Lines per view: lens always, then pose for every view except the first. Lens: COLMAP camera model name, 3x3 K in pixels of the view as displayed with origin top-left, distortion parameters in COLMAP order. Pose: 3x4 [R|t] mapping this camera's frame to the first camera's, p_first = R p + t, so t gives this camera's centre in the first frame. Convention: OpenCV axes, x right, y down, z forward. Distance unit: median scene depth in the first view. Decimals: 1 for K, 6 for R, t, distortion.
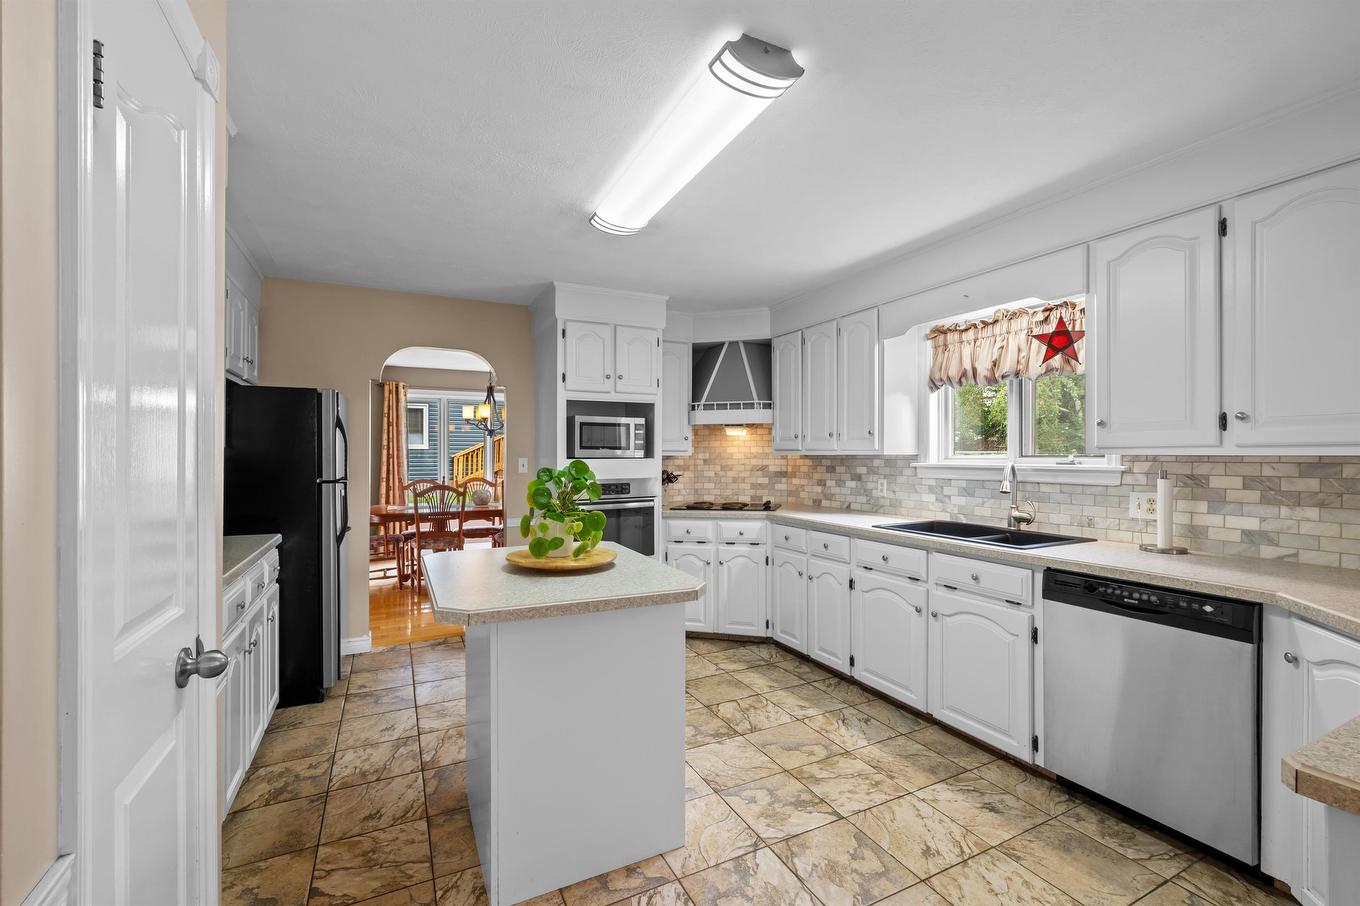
lens RADIAL K [[570.5, 0, 674.2], [0, 570.5, 458.6], [0, 0, 1]] dist [0.000977, 0.000108]
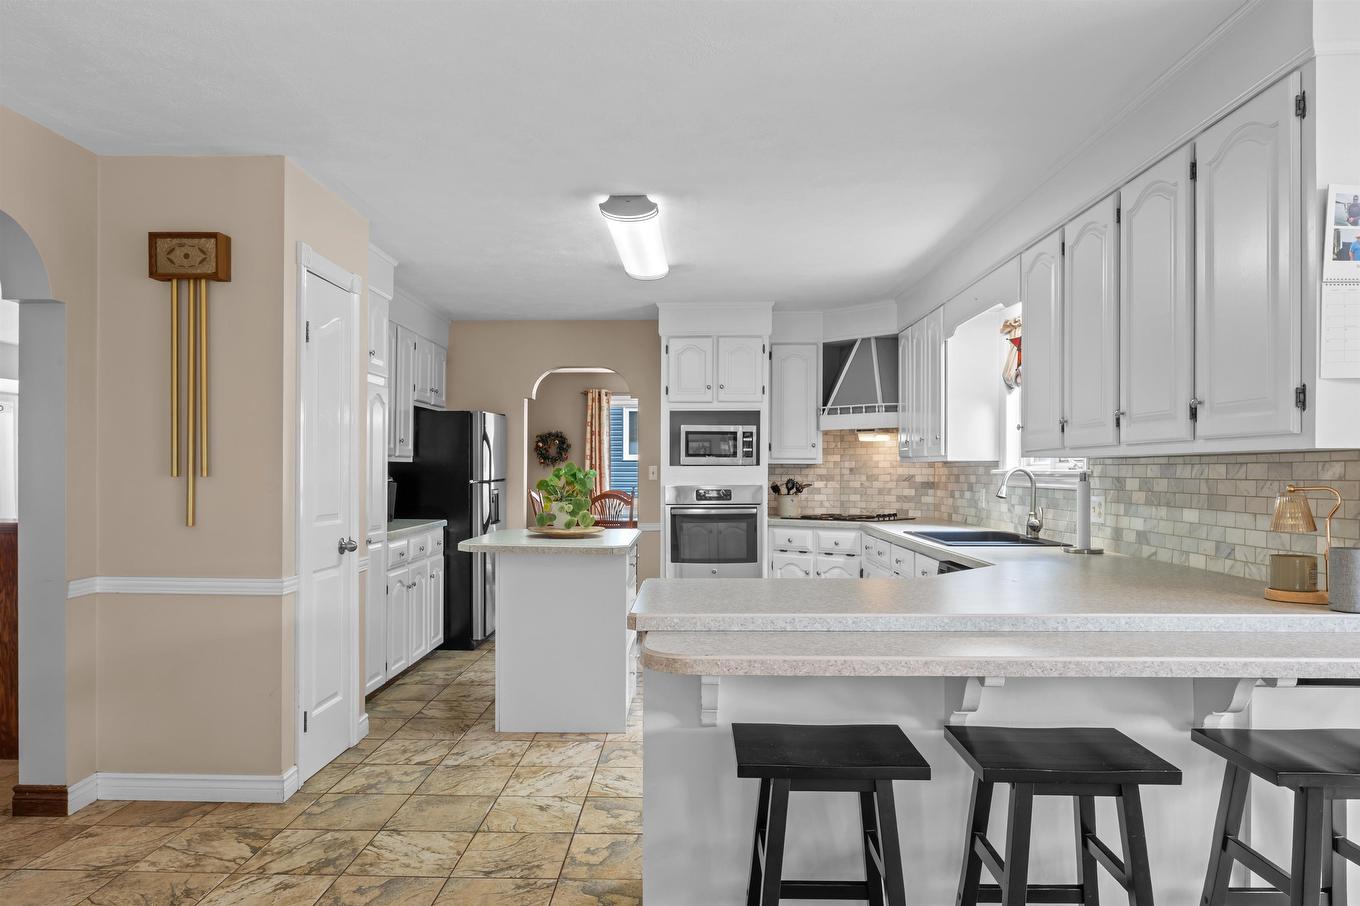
lens RADIAL K [[859.0, 0, 675.5], [0, 859.0, 477.0], [0, 0, 1]] dist [-0.000429, 0.000788]
pose [[0.886539, 0.006266, -0.462611, 0.537840], [-0.005765, 0.999980, 0.002497, 0.016606], [0.462617, 0.000453, 0.886558, -0.405831]]
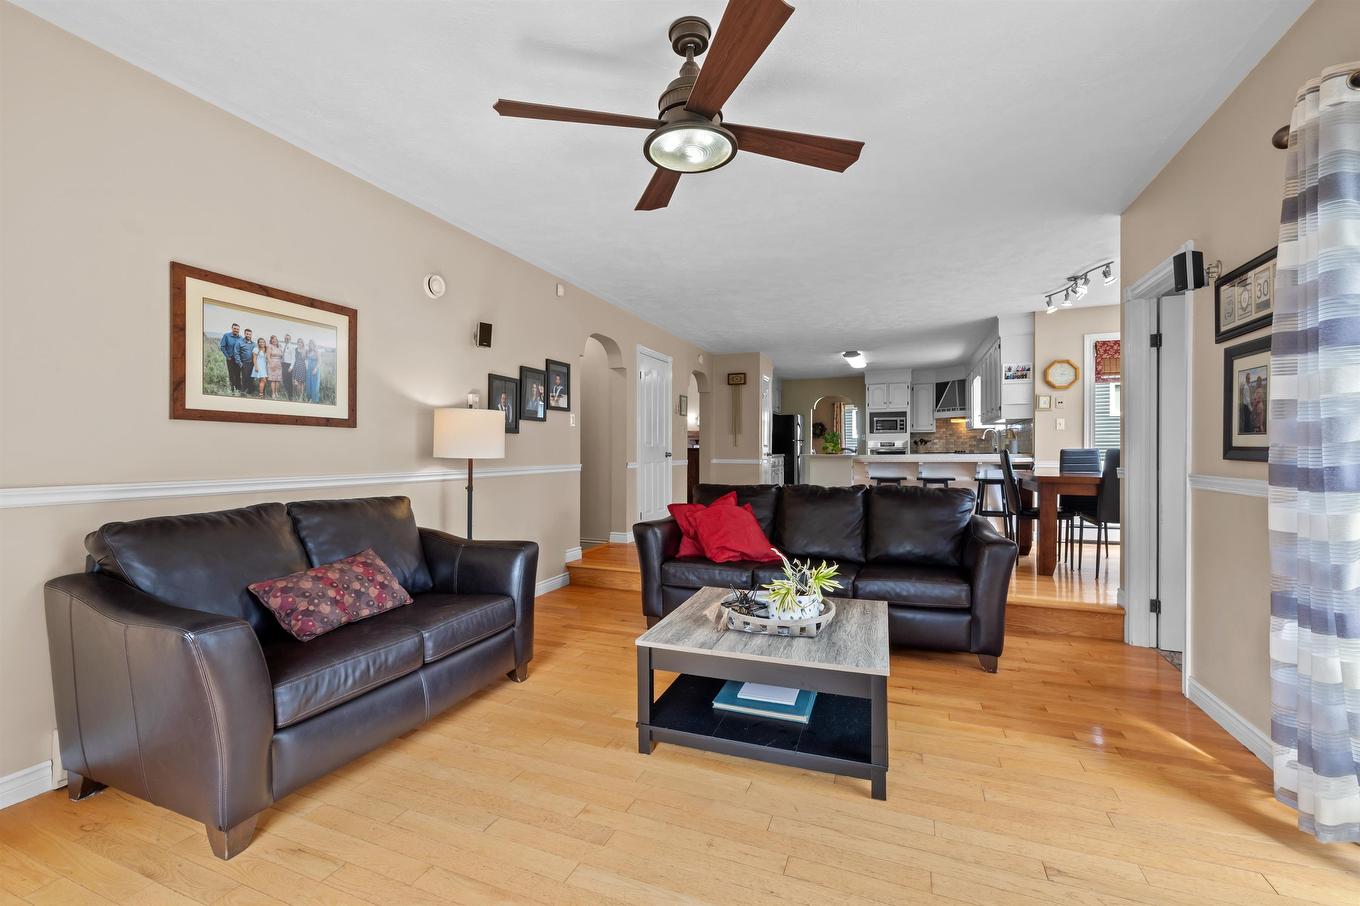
lens RADIAL K [[584.4, 0, 677.8], [0, 584.4, 453.6], [0, 0, 1]] dist [0.001099, 0.000334]
pose [[0.672708, -0.000536, -0.739908, 1.228610], [-0.000190, 1.000000, -0.000896, 0.095797], [0.739908, 0.000743, 0.672708, -1.536940]]
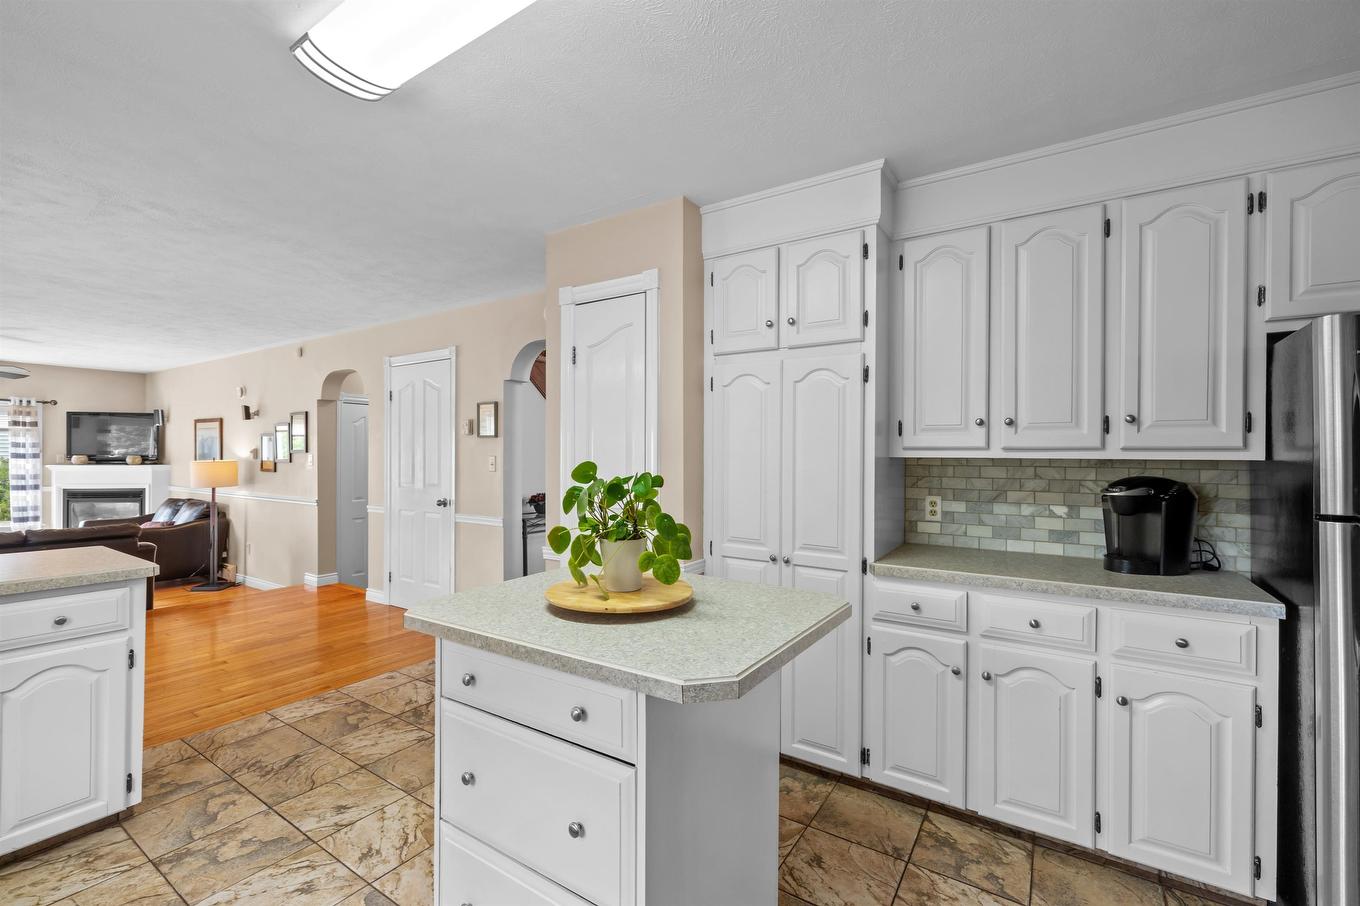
lens RADIAL K [[584.4, 0, 677.8], [0, 584.4, 453.6], [0, 0, 1]] dist [0.001099, 0.000334]
pose [[-0.864949, -0.005271, -0.501832, 0.062779], [-0.008358, 0.999957, 0.003902, -0.006077], [0.501790, 0.007569, -0.864957, 0.874671]]
